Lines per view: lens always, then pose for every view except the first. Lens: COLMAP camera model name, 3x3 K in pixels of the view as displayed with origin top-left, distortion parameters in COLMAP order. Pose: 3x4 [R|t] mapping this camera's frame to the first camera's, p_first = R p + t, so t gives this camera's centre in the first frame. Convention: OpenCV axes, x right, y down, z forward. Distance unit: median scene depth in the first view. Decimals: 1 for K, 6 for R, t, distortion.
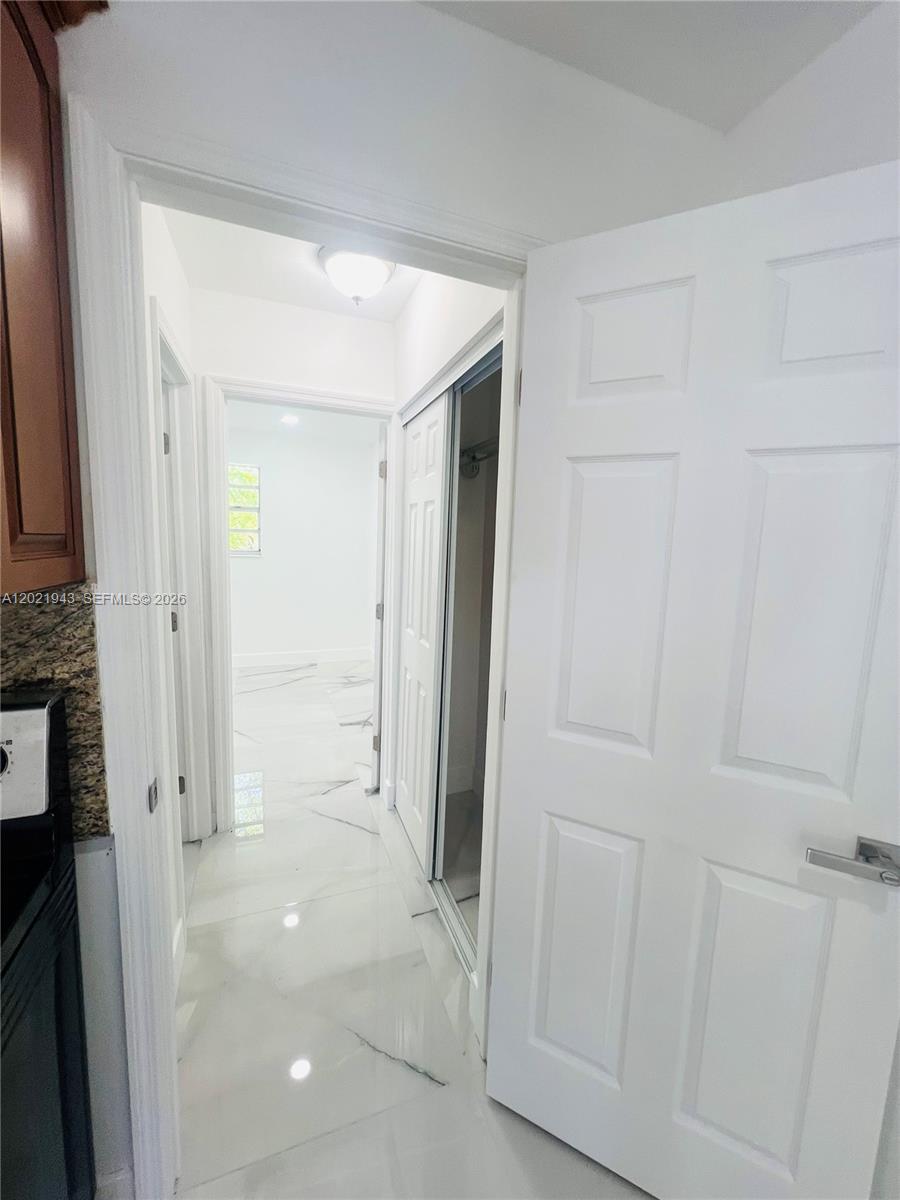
lens RADIAL K [[480.2, 0, 455.0], [0, 480.2, 597.2], [0, 0, 1]] dist [-0.004075, 0.000365]
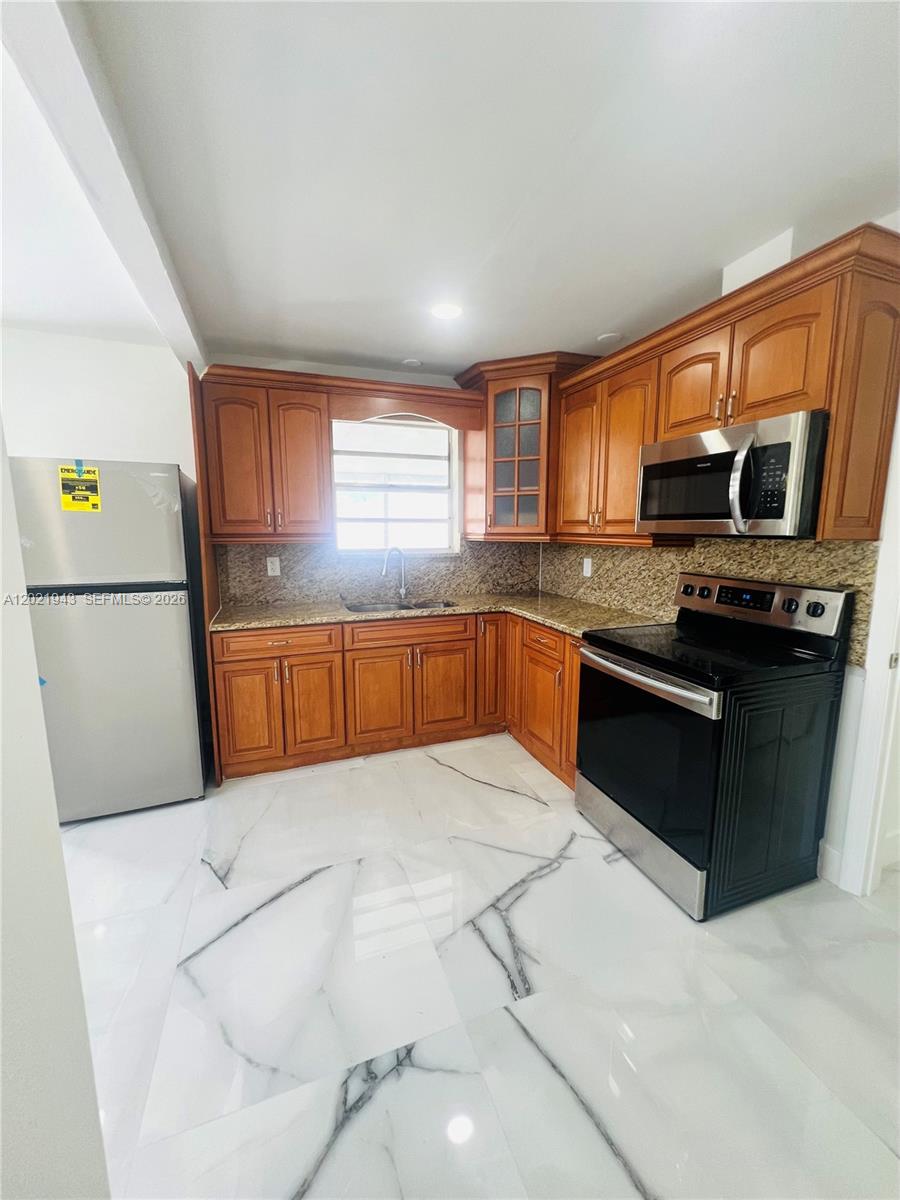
lens RADIAL K [[479.8, 0, 455.2], [0, 479.8, 596.5], [0, 0, 1]] dist [-0.002906, 0.000218]
pose [[-0.012063, 0.110787, -0.993771, 1.299763], [-0.125272, 0.985846, 0.111424, 0.199639], [0.992049, 0.125836, 0.001986, -0.763401]]
